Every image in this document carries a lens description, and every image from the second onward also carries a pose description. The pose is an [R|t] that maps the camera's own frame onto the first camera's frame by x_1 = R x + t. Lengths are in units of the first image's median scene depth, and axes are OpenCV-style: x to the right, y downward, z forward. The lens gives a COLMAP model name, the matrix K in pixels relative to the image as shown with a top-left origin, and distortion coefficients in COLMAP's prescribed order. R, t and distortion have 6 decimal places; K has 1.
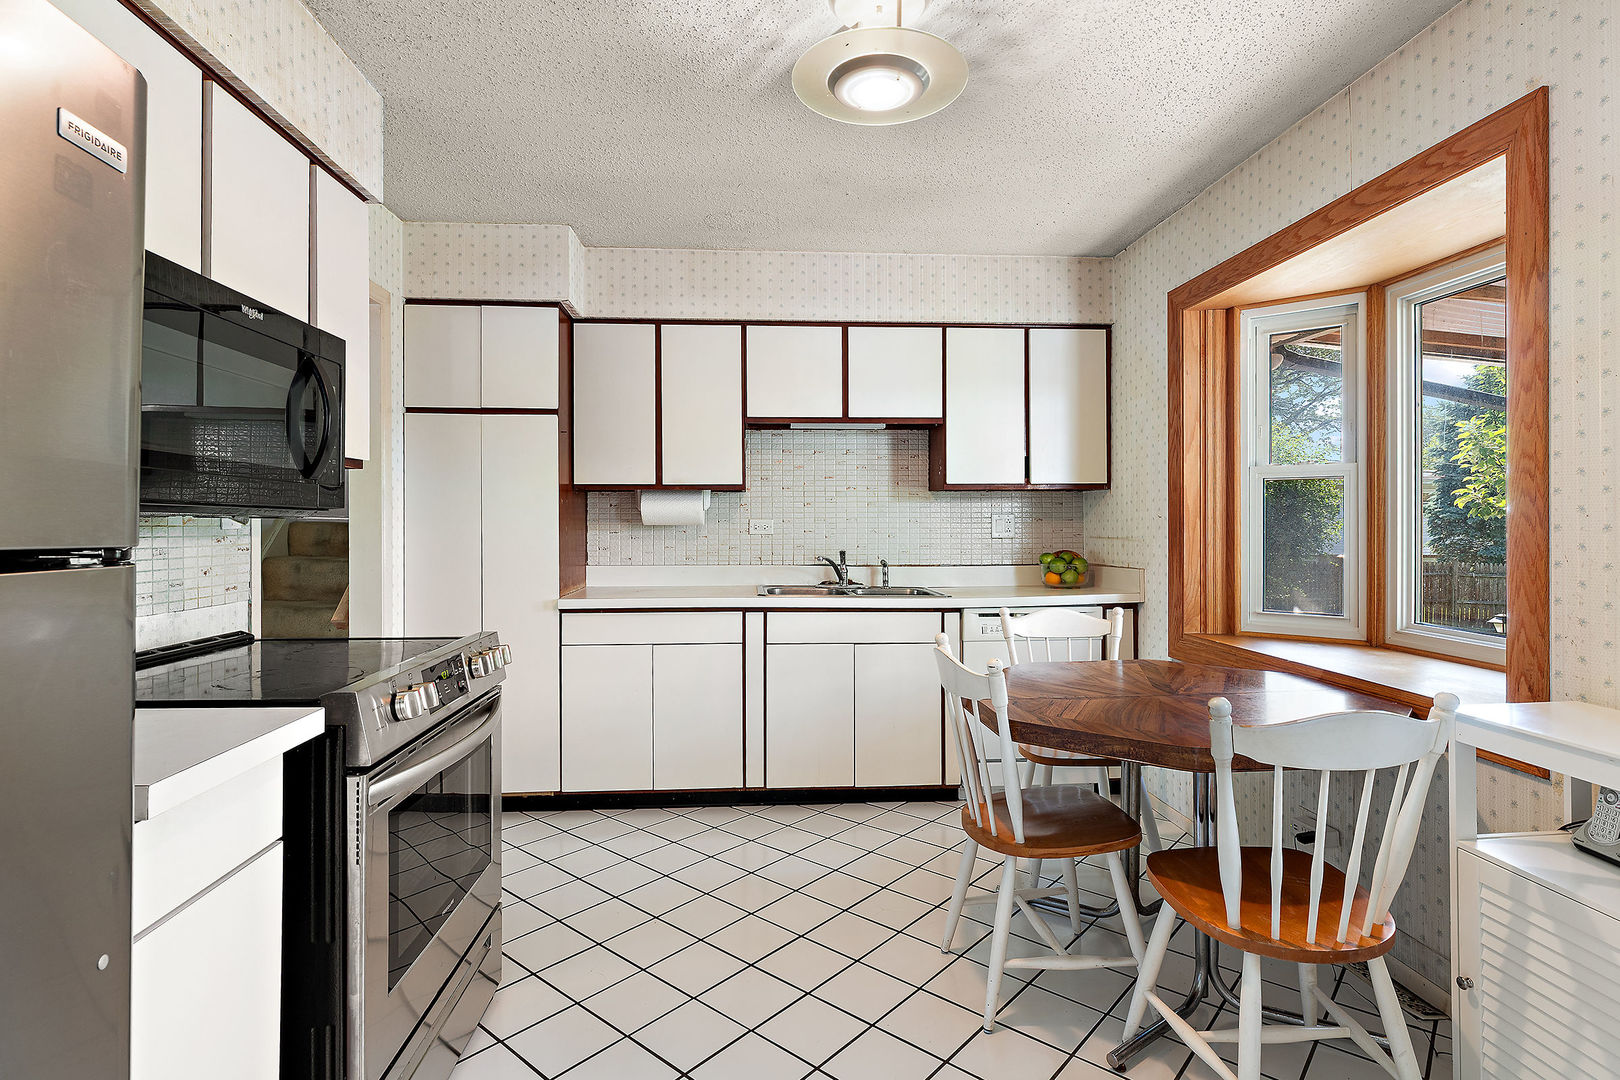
lens RADIAL K [[804.5, 0, 812.5], [0, 804.5, 516.8], [0, 0, 1]] dist [0.001781, -0.000055]
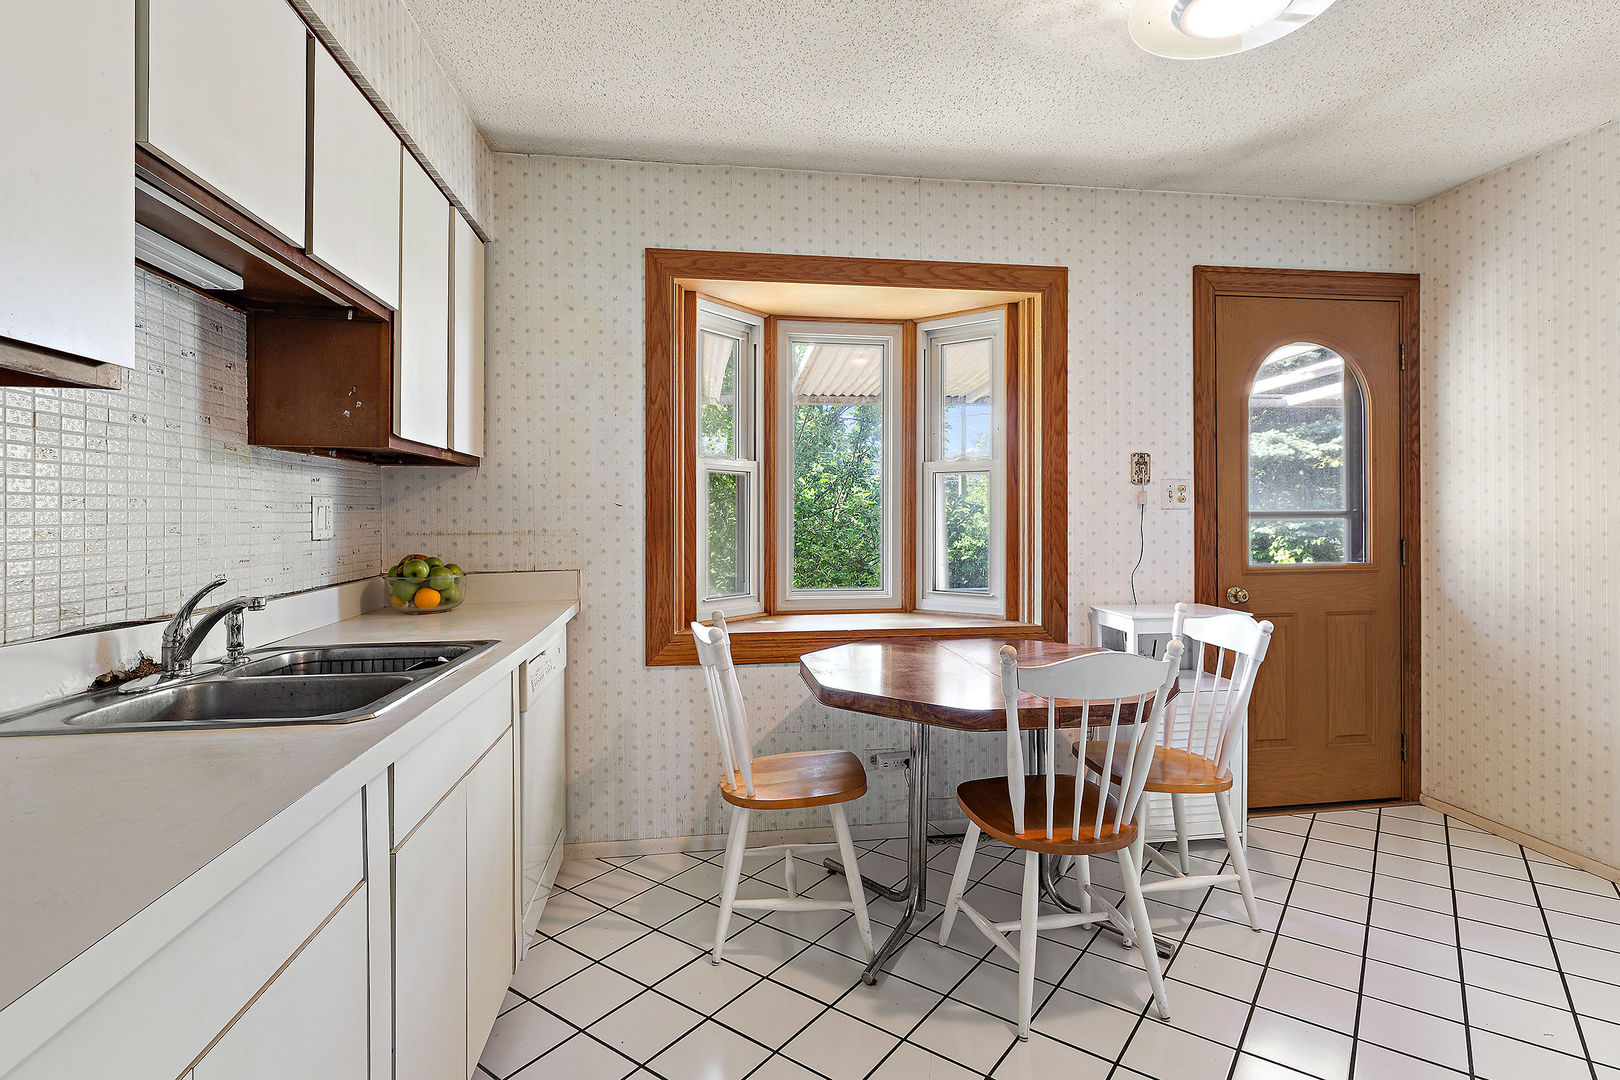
lens RADIAL K [[804.5, 0, 812.5], [0, 804.5, 516.8], [0, 0, 1]] dist [0.001781, -0.000055]
pose [[-0.072581, 0.001380, 0.997362, -0.440343], [0.000265, 0.999999, -0.001364, 0.013971], [-0.997363, 0.000166, -0.072581, 0.882308]]
